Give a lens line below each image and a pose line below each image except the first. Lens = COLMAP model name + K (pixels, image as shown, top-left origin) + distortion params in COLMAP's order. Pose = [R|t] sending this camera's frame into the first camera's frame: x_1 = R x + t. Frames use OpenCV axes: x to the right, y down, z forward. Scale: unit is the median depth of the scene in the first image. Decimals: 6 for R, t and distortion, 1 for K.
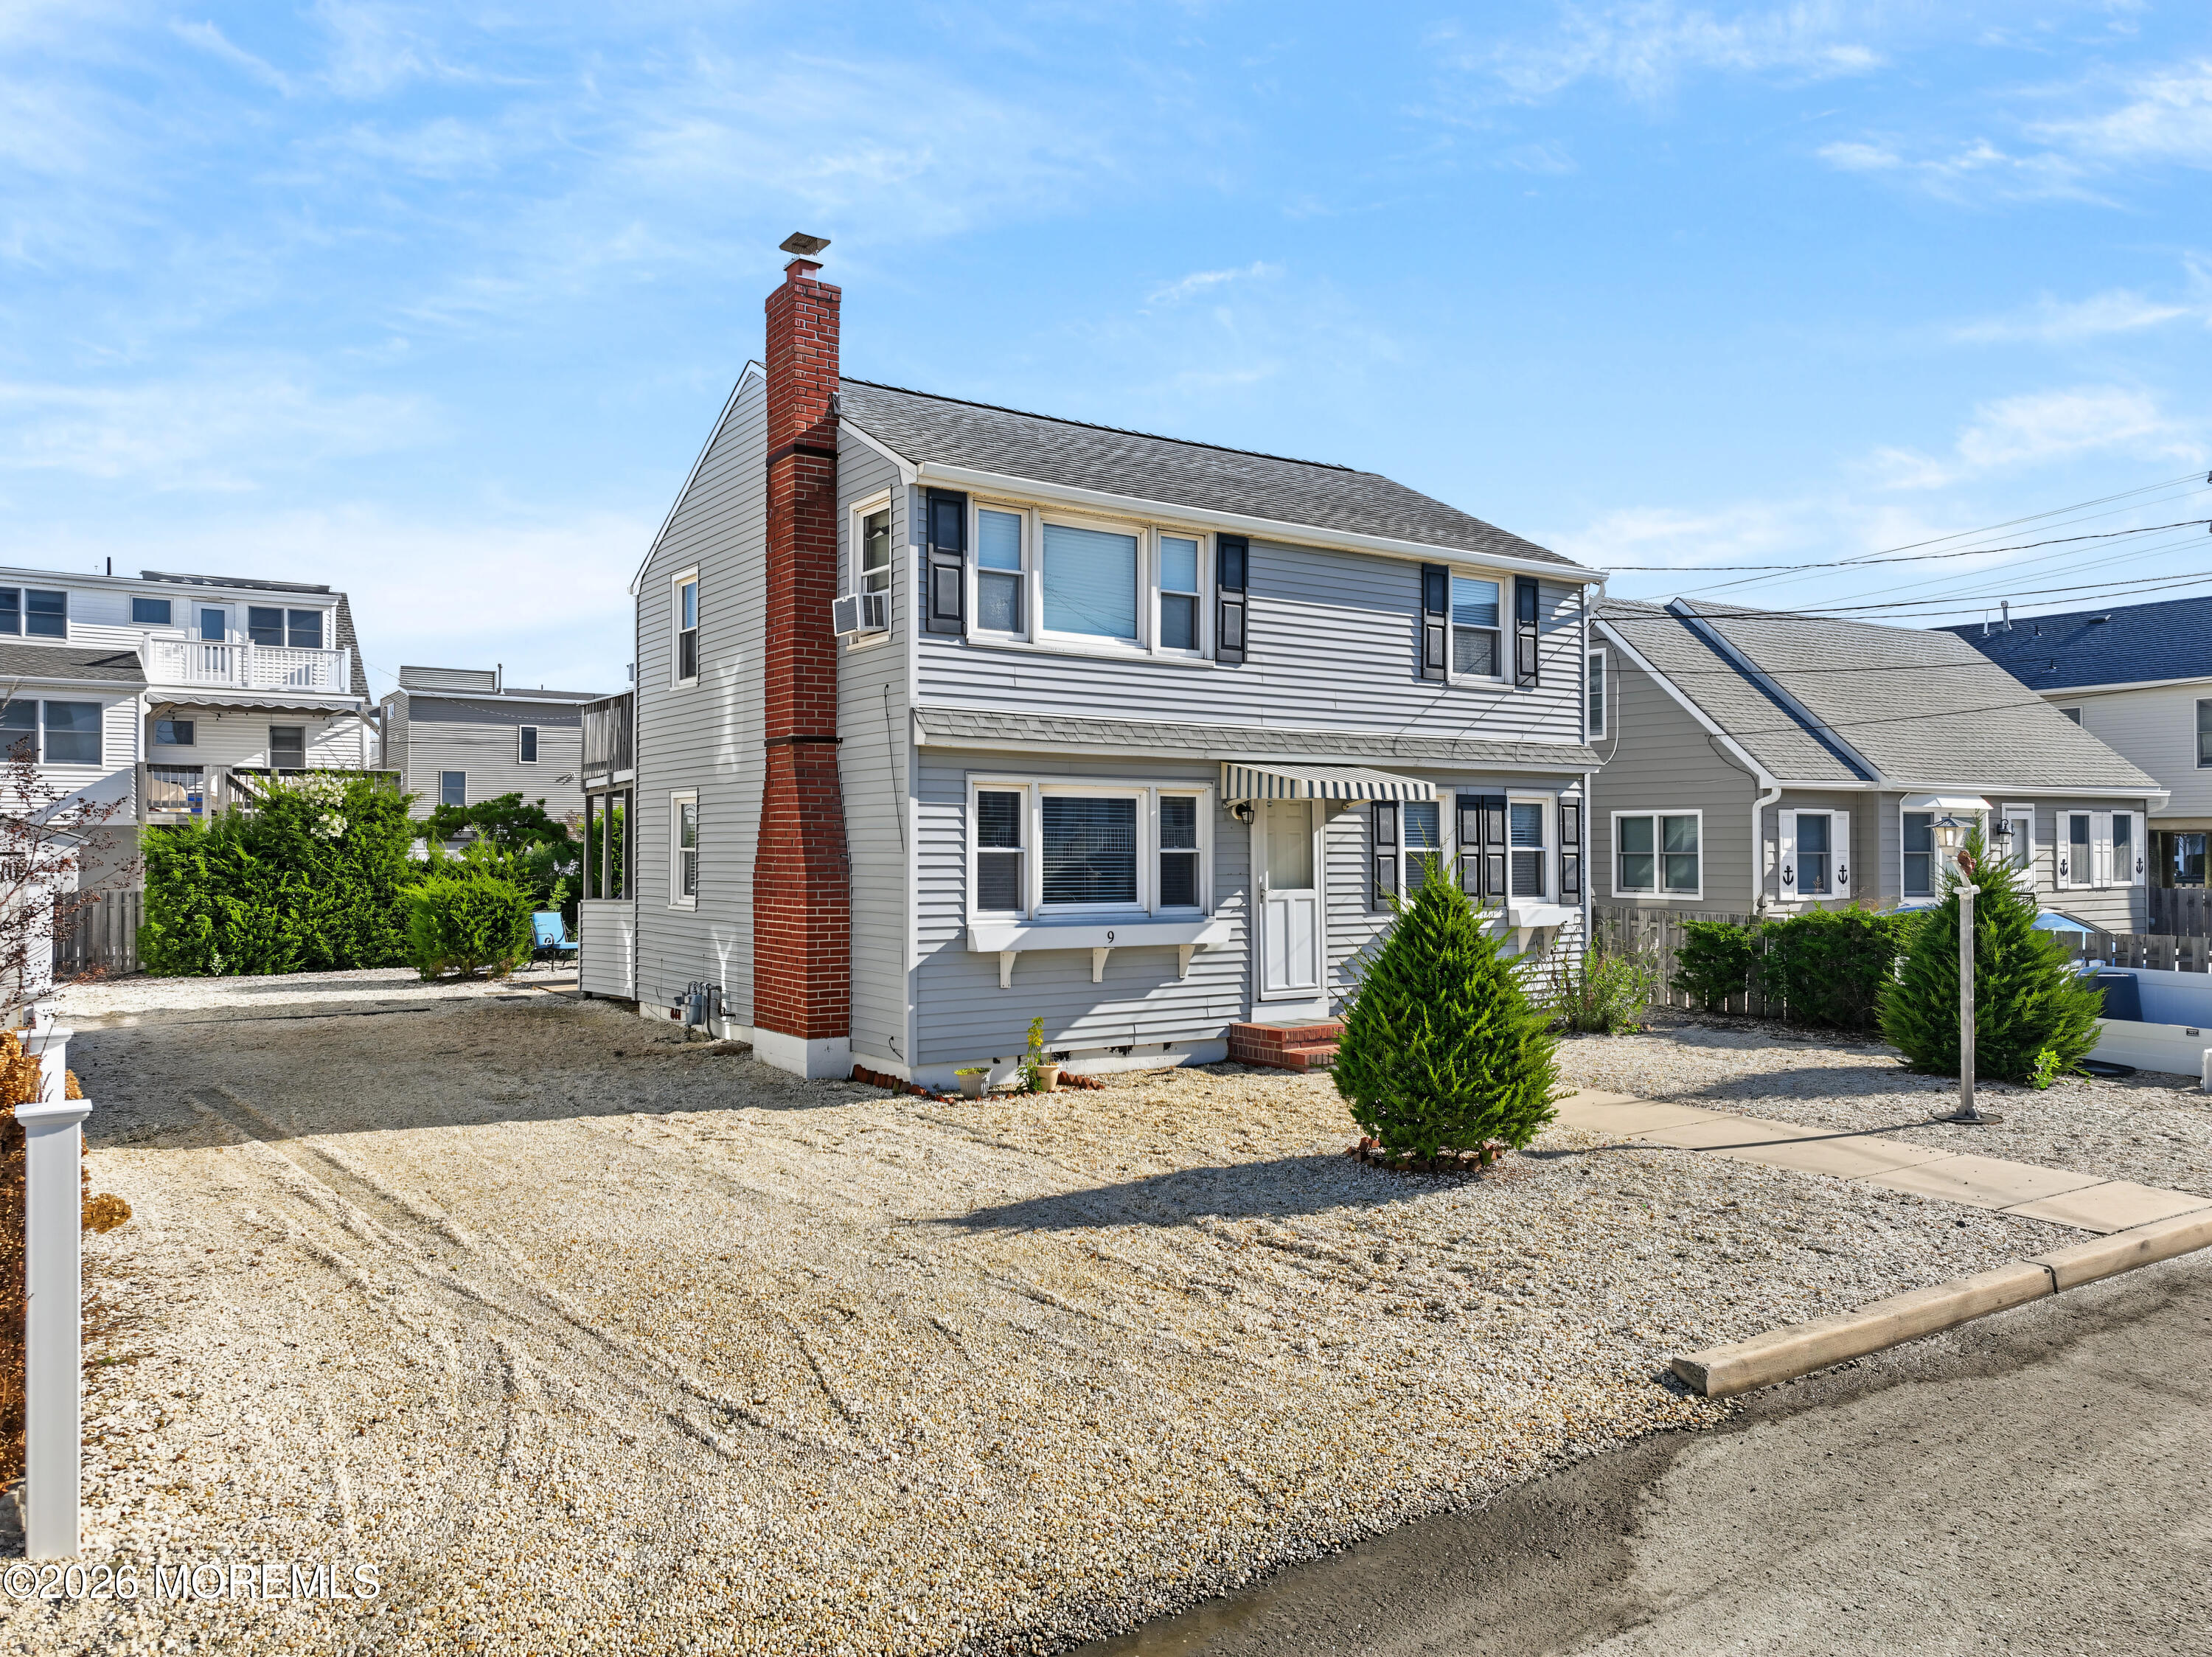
lens RADIAL K [[1579.3, 0, 1106.0], [0, 1579.3, 828.5], [0, 0, 1]] dist [-0.004068, -0.003948]
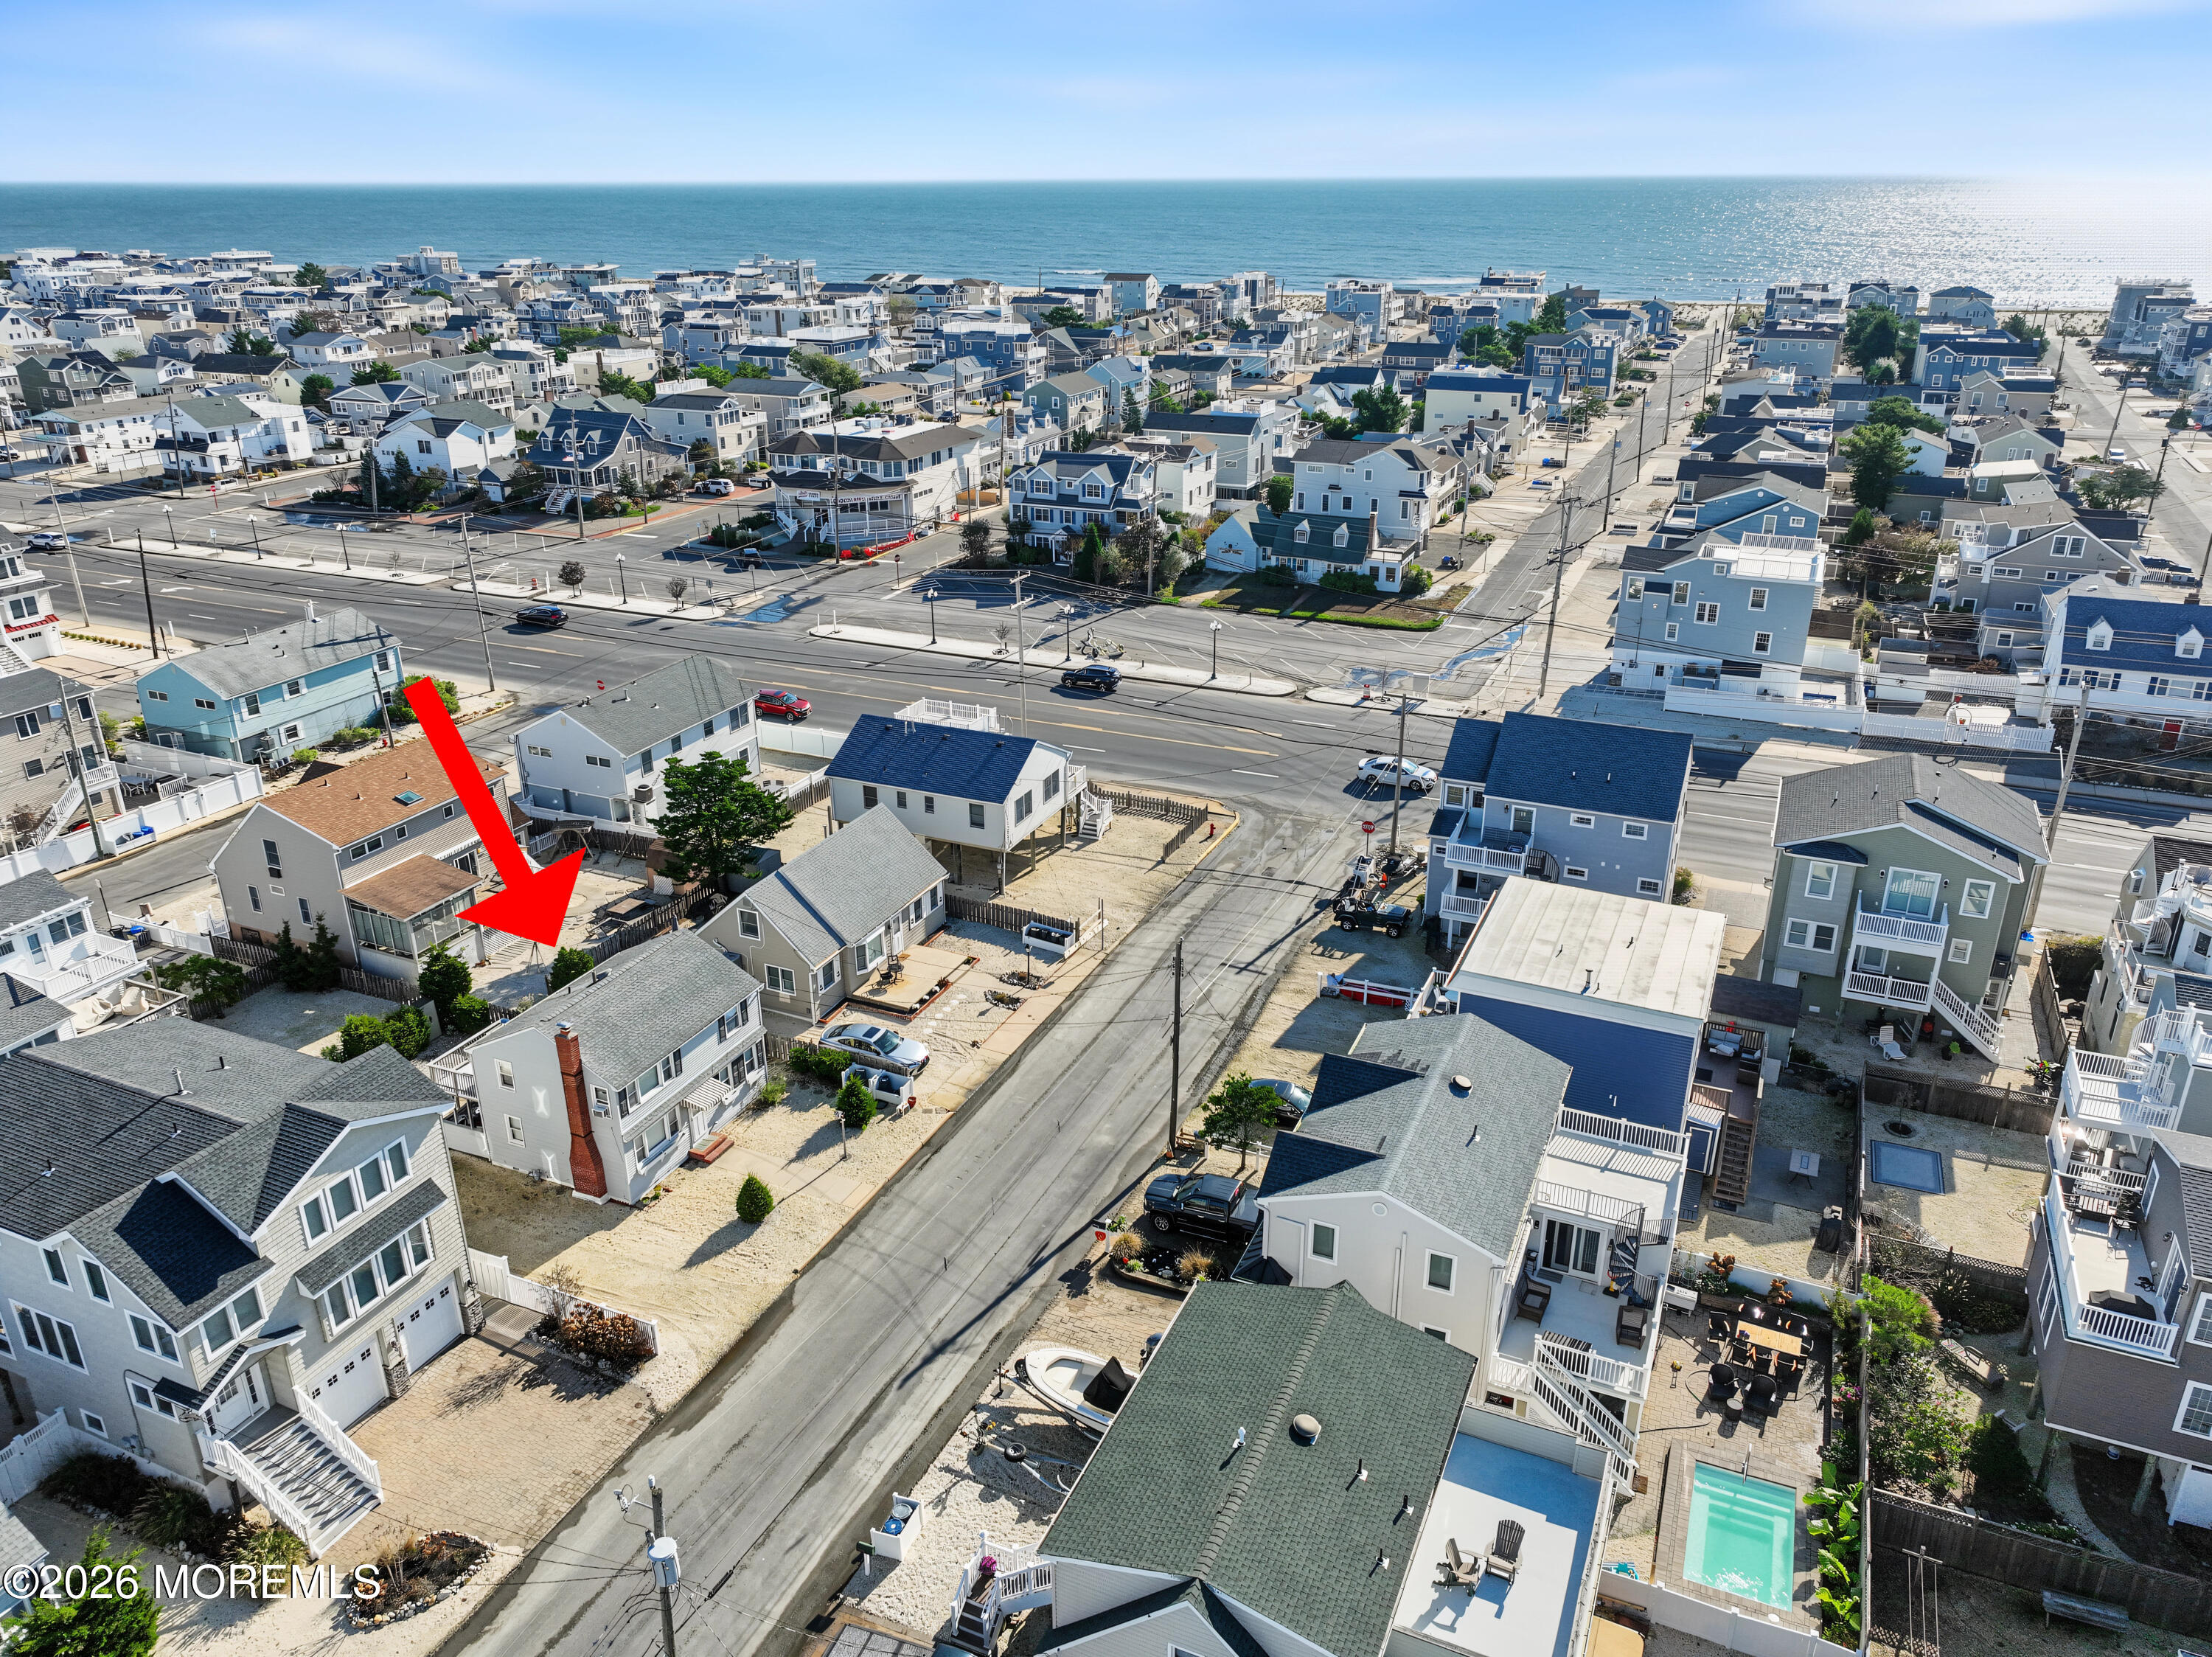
lens RADIAL K [[1579.3, 0, 1106.0], [0, 1579.3, 828.5], [0, 0, 1]] dist [-0.004068, -0.003948]
pose [[0.850552, -0.194622, 0.488553, -0.842655], [-0.009316, 0.923278, 0.384018, -2.251840], [-0.525809, -0.331179, 0.783483, -2.512577]]
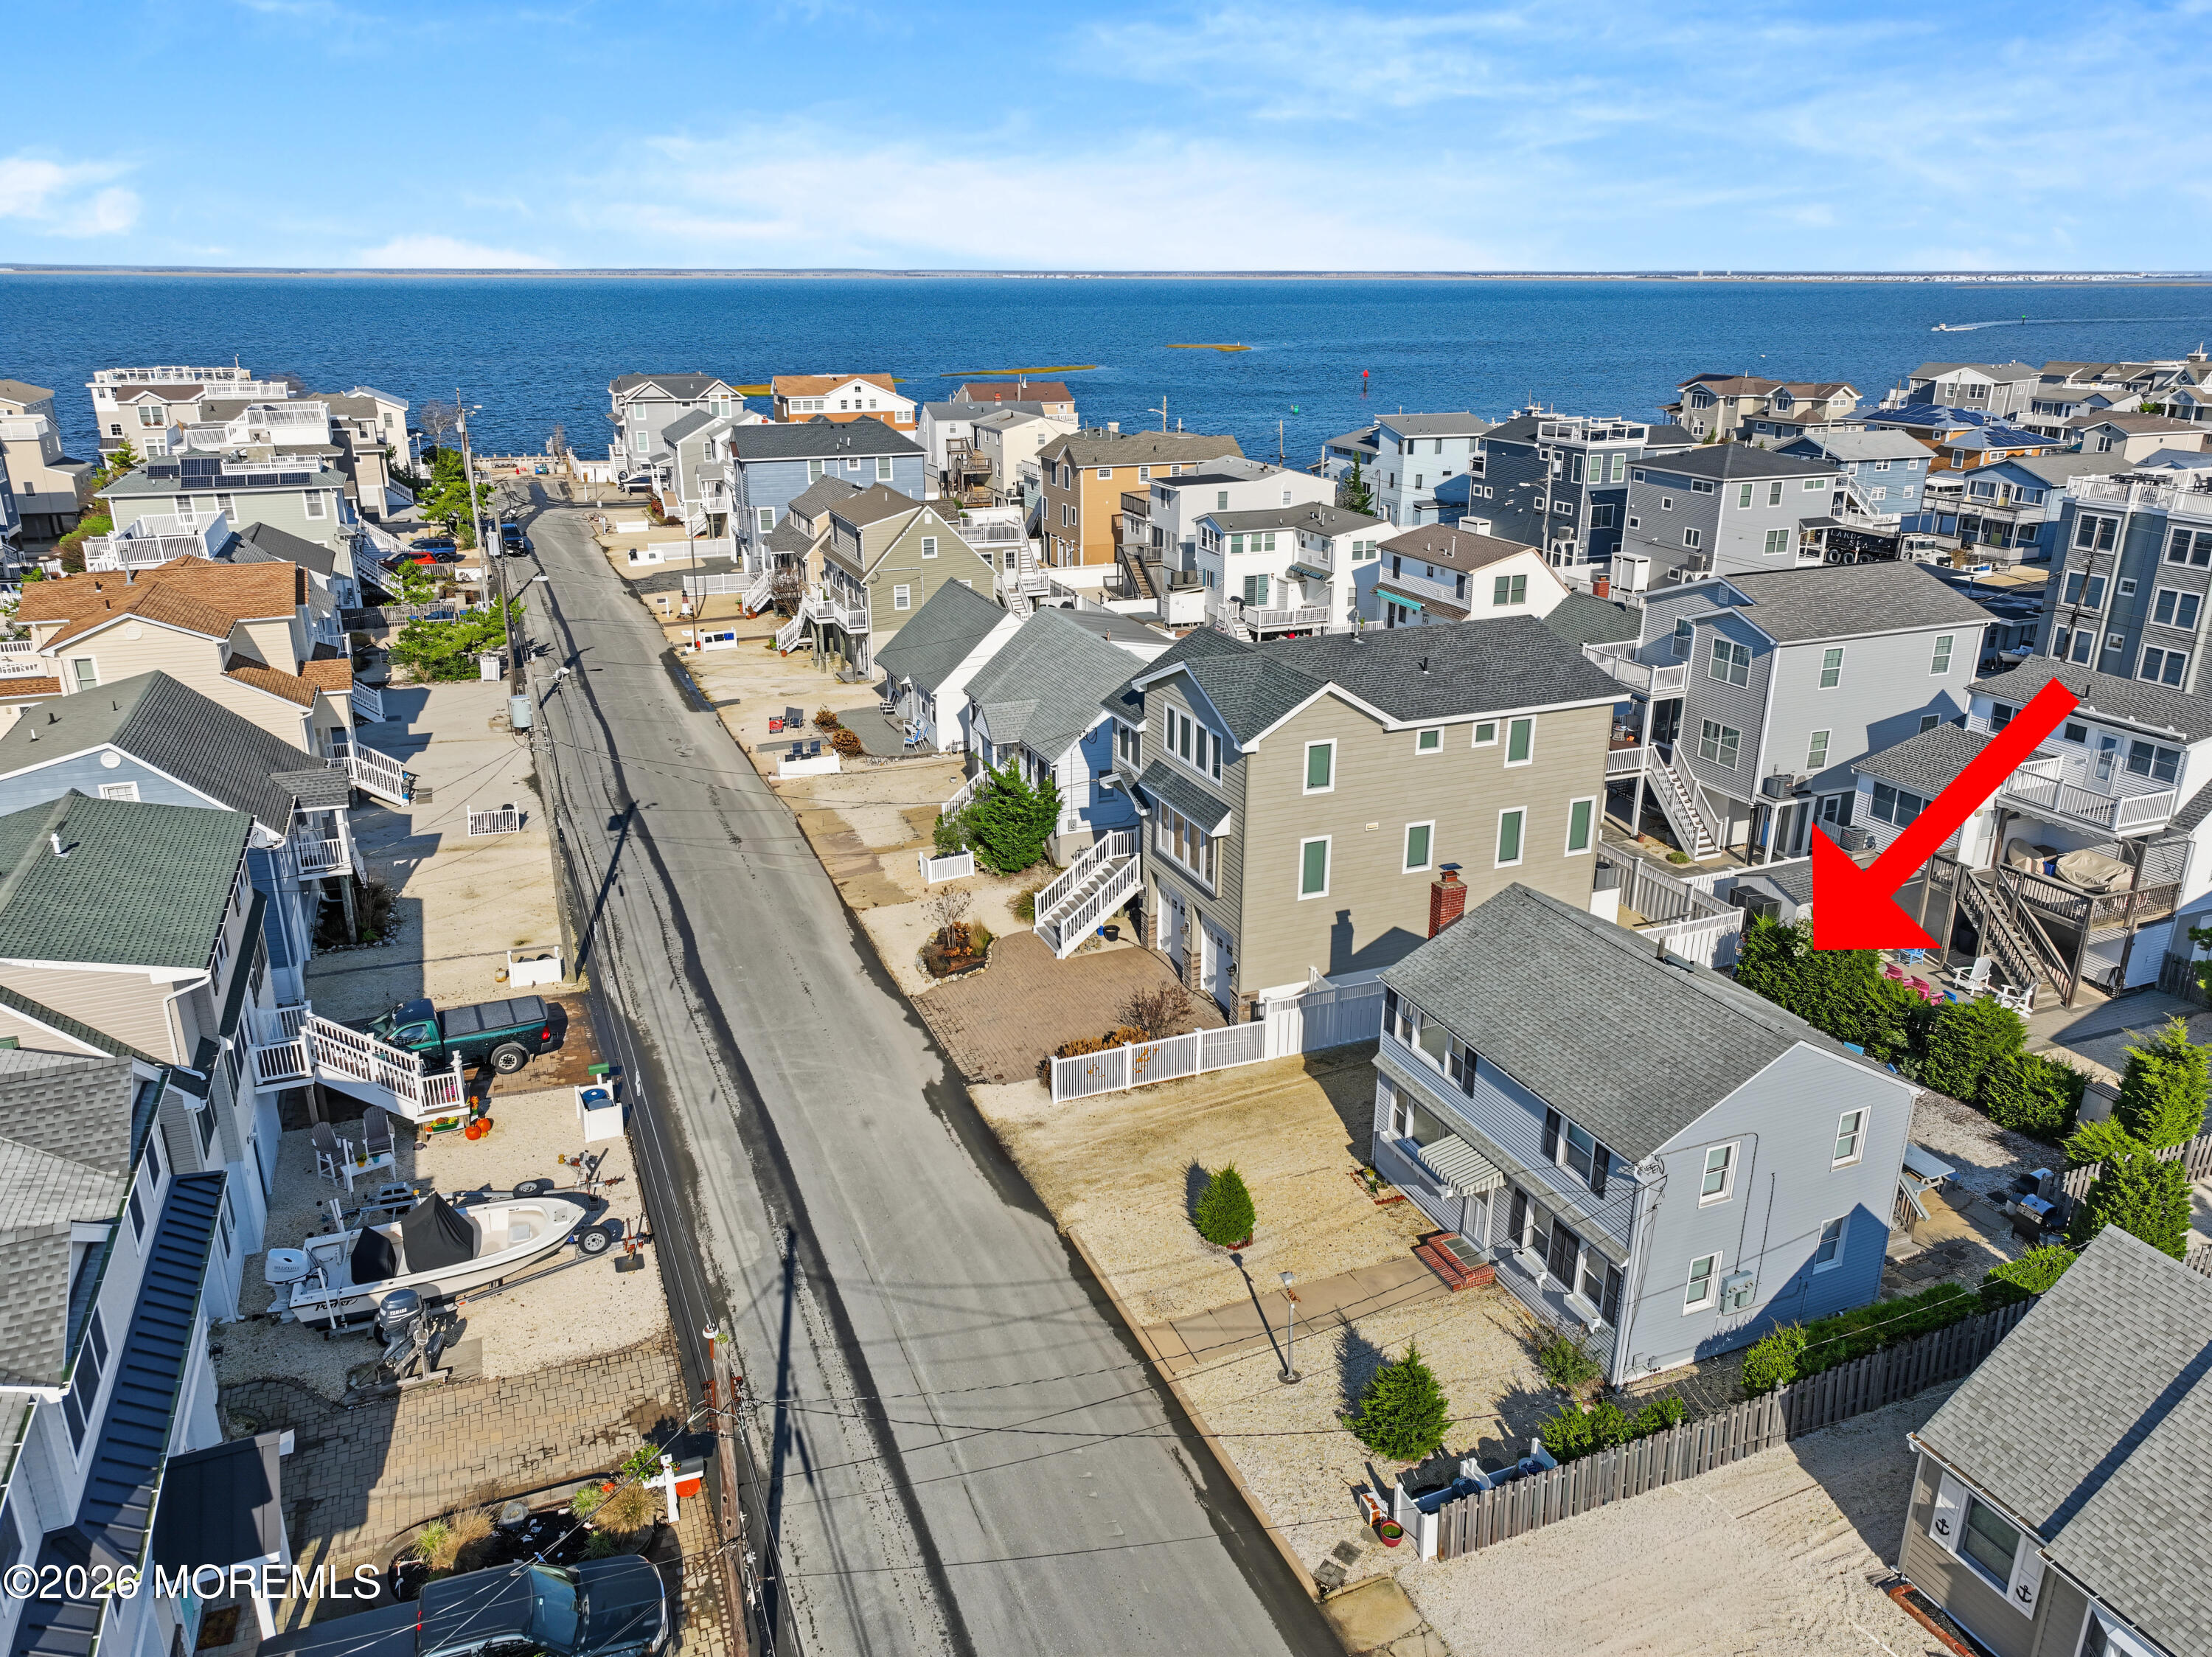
lens RADIAL K [[1579.3, 0, 1106.0], [0, 1579.3, 828.5], [0, 0, 1]] dist [-0.004068, -0.003948]
pose [[-0.208279, 0.319907, -0.924273, 2.200477], [0.009211, 0.945596, 0.325212, -1.230670], [0.978026, 0.059221, -0.199894, 0.940057]]
